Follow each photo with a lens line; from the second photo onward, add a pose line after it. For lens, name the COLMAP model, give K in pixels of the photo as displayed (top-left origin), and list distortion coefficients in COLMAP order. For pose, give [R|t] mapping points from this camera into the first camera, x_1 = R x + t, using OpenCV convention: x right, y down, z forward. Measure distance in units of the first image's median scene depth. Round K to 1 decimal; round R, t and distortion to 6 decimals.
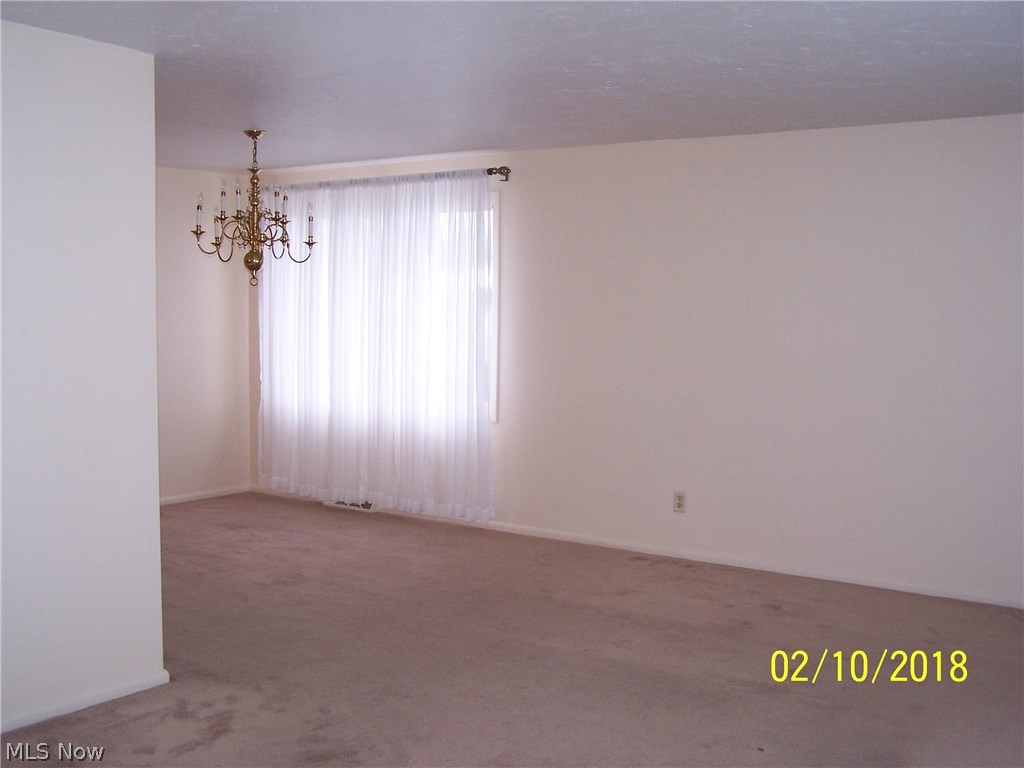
lens RADIAL K [[1140.8, 0, 512.0], [0, 1140.8, 384.0], [0, 0, 1]] dist [-0.149848, 0.001116]
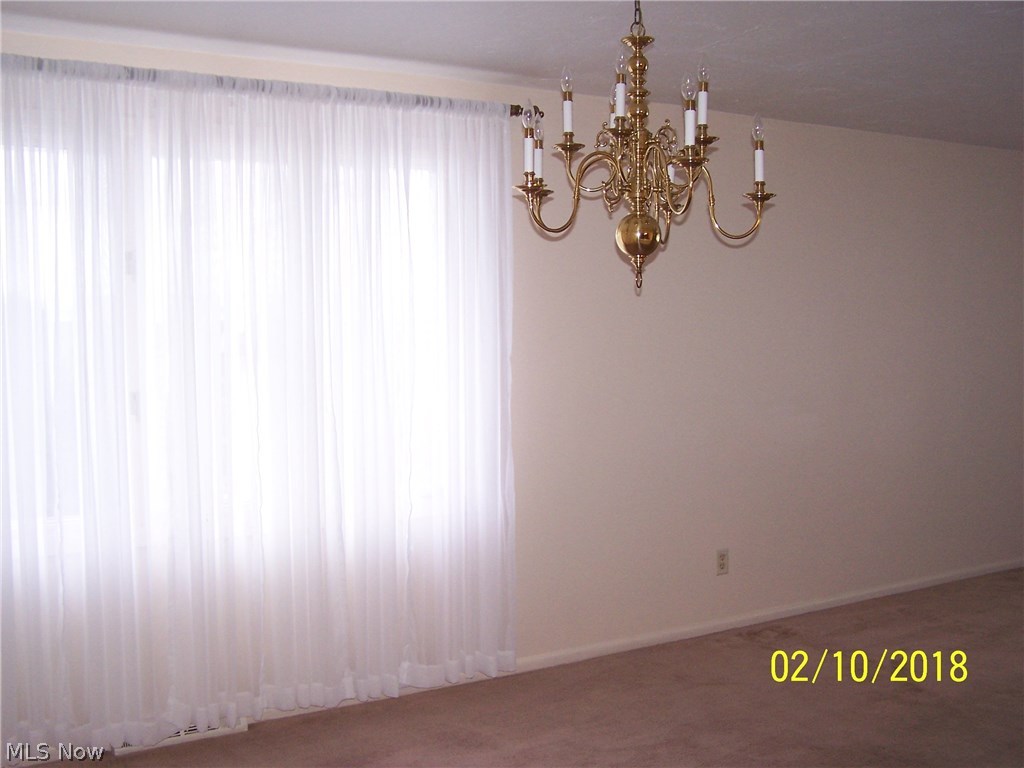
lens RADIAL K [[1156.5, 0, 512.0], [0, 1156.5, 384.0], [0, 0, 1]] dist [0.002708, 0.002404]
pose [[0.376587, -0.071089, 0.923650, -0.590703], [0.088934, 0.995220, 0.040338, -0.060783], [-0.922103, 0.066953, 0.381109, 0.740132]]
